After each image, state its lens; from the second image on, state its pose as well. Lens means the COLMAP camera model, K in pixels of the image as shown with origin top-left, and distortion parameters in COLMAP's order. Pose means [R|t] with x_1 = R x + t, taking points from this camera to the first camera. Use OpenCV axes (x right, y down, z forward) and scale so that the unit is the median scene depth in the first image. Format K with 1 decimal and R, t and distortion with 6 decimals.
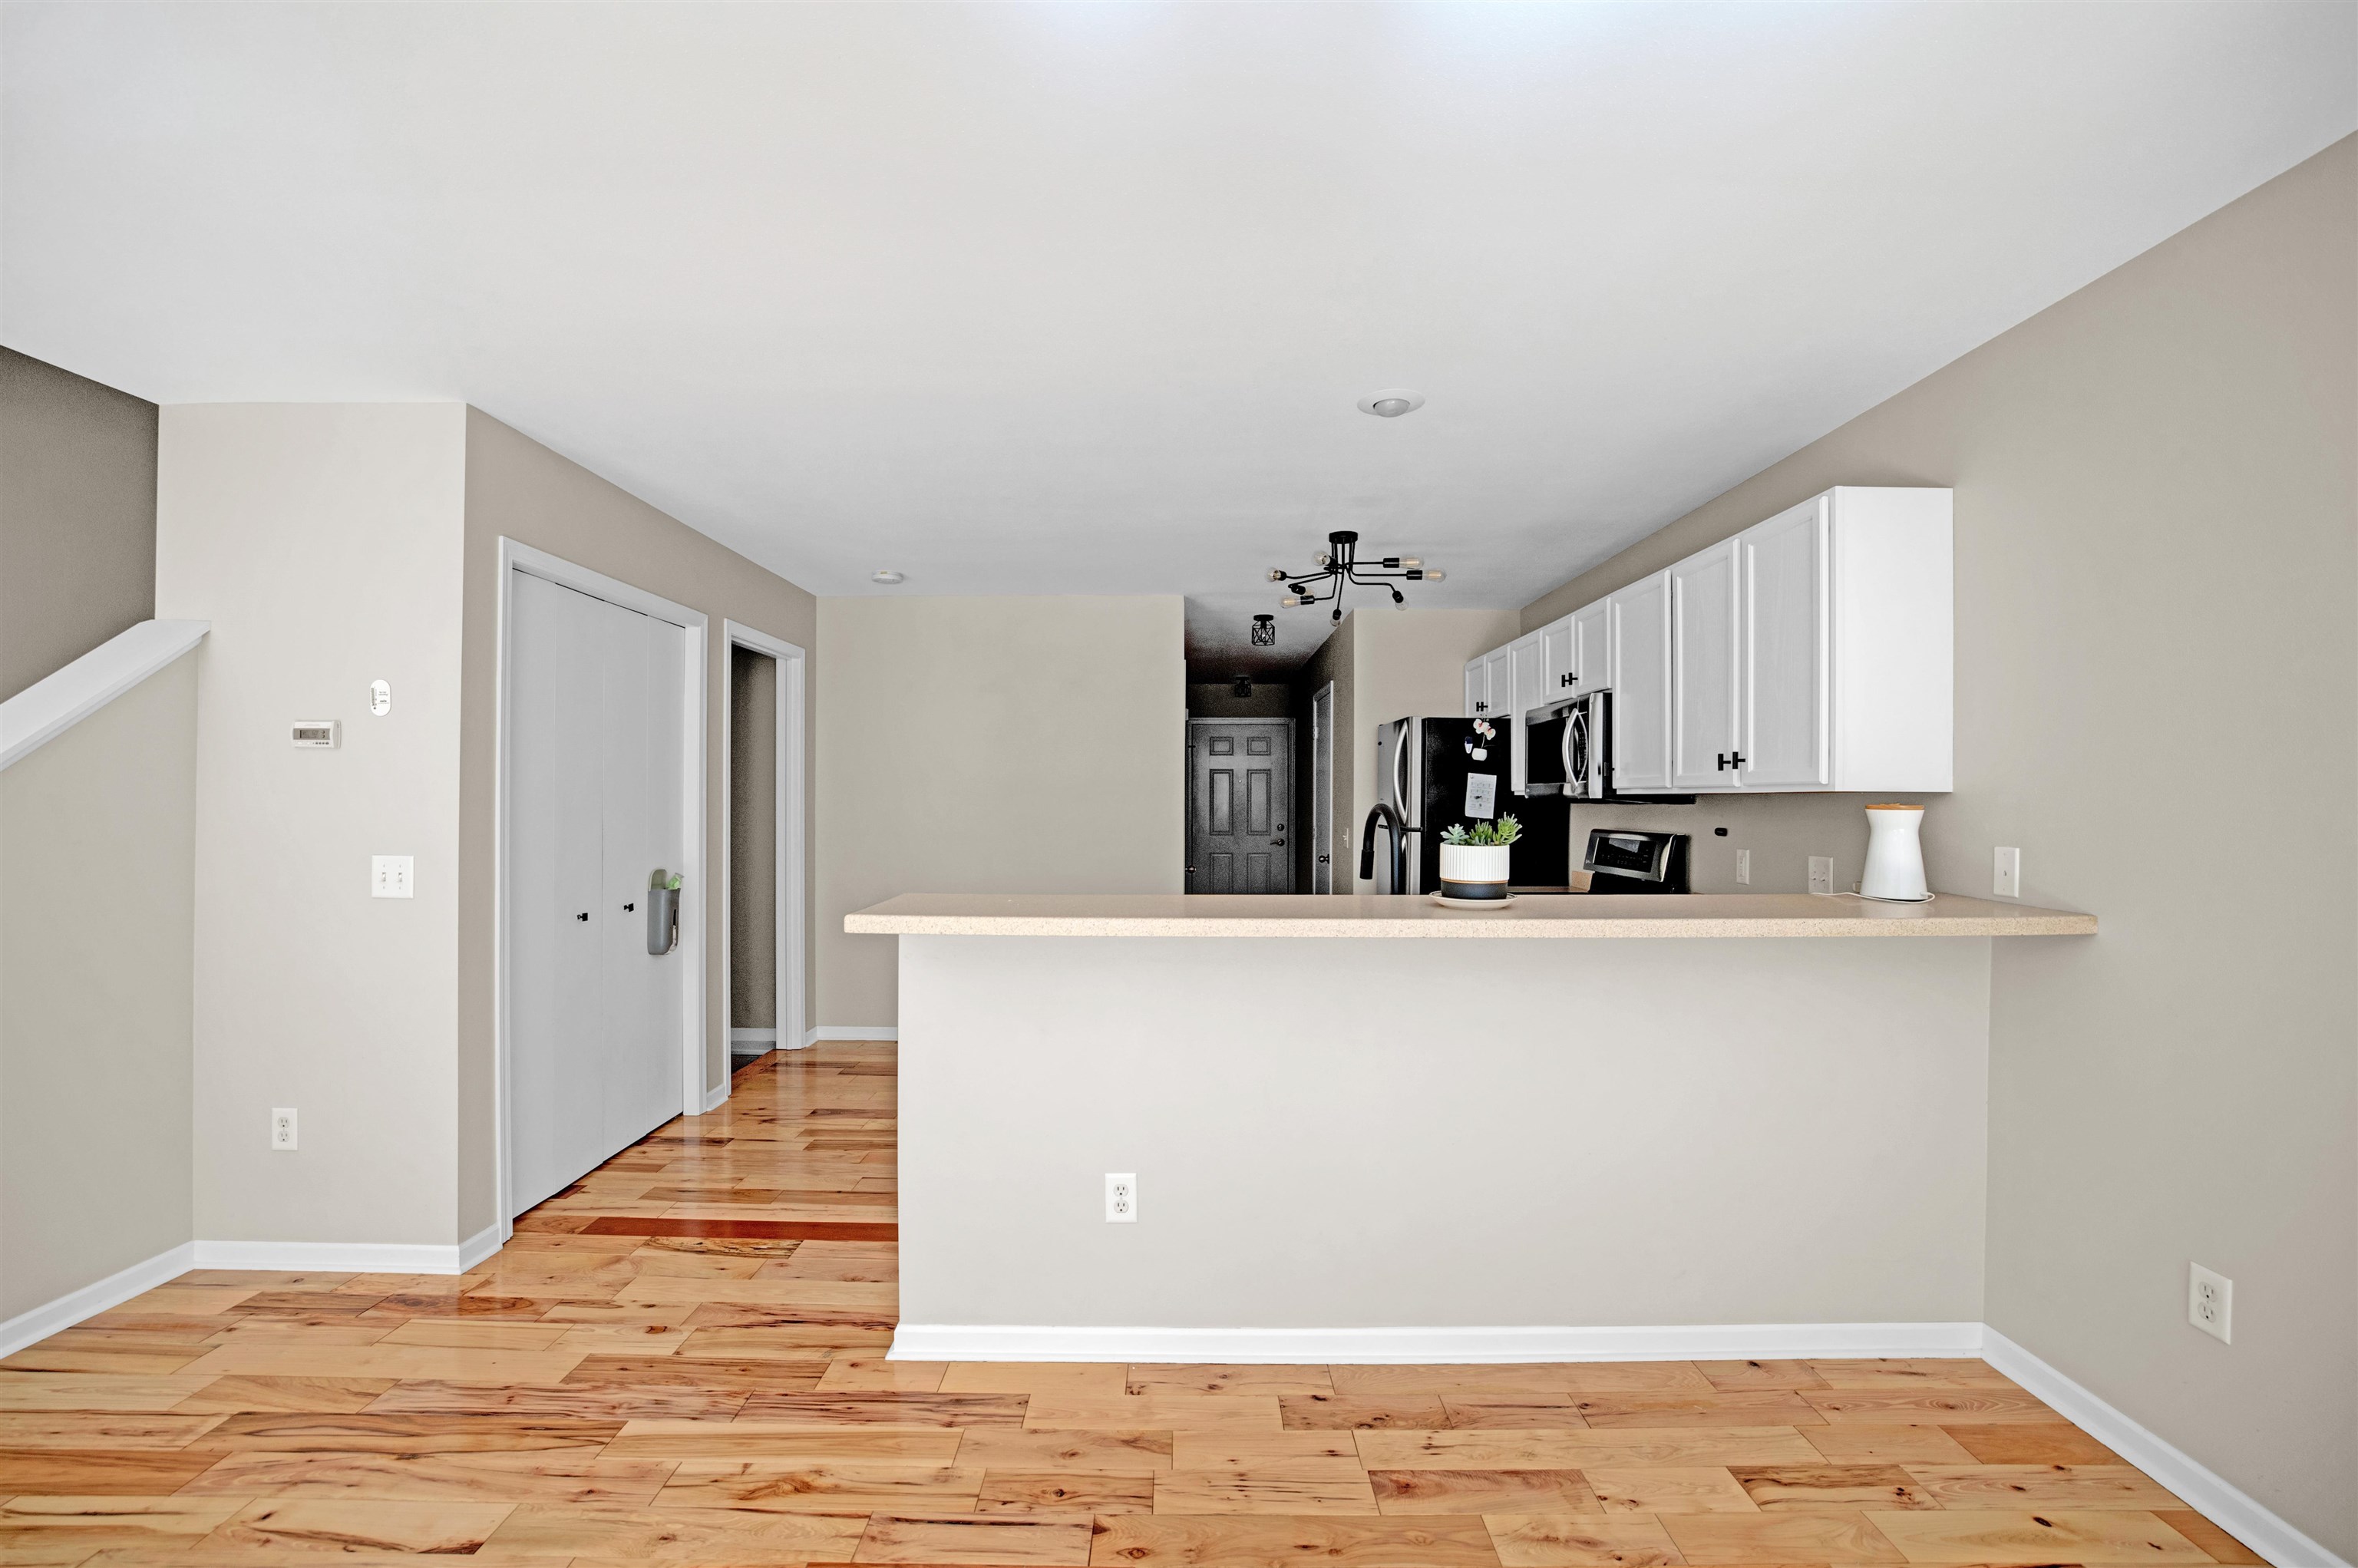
lens RADIAL K [[1017.5, 0, 1172.1], [0, 1017.5, 798.7], [0, 0, 1]] dist [-0.048722, 0.019340]
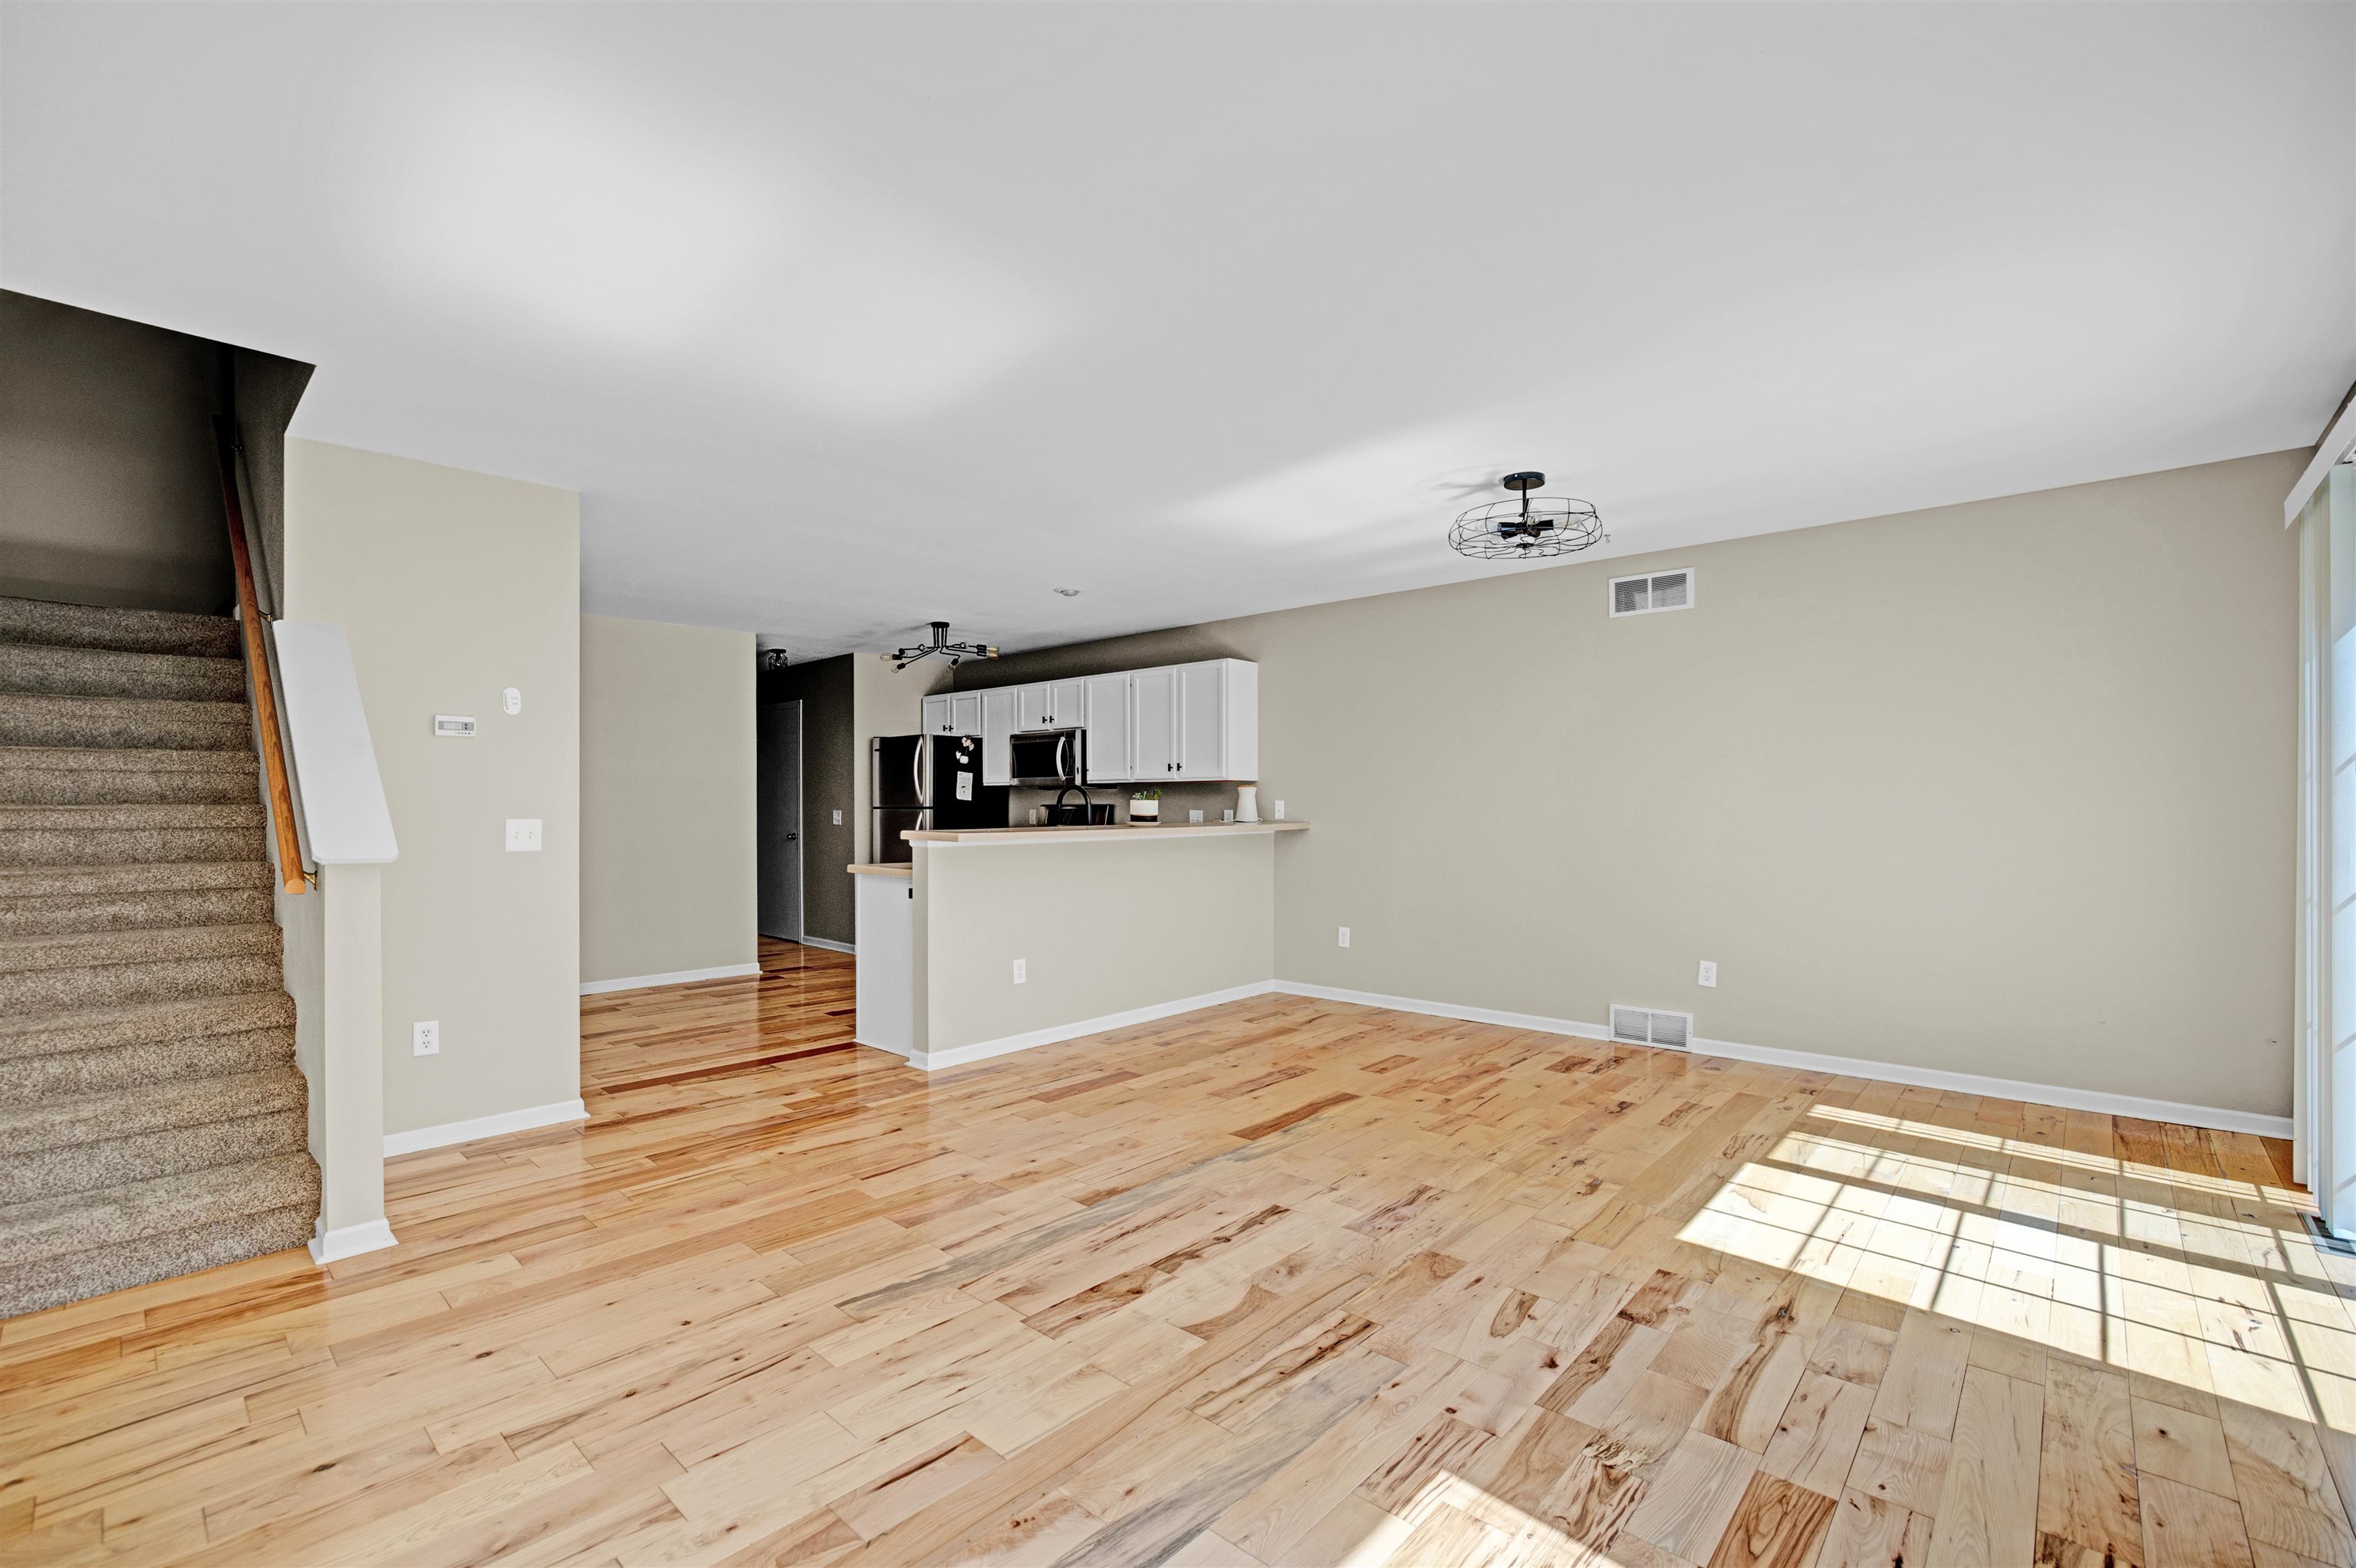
lens RADIAL K [[1016.6, 0, 1171.1], [0, 1016.6, 798.6], [0, 0, 1]] dist [-0.048722, 0.019340]
pose [[0.676630, -0.004978, 0.736306, -1.176273], [0.006338, 0.999979, 0.000936, 0.031836], [-0.736295, 0.004034, 0.676648, -0.555066]]
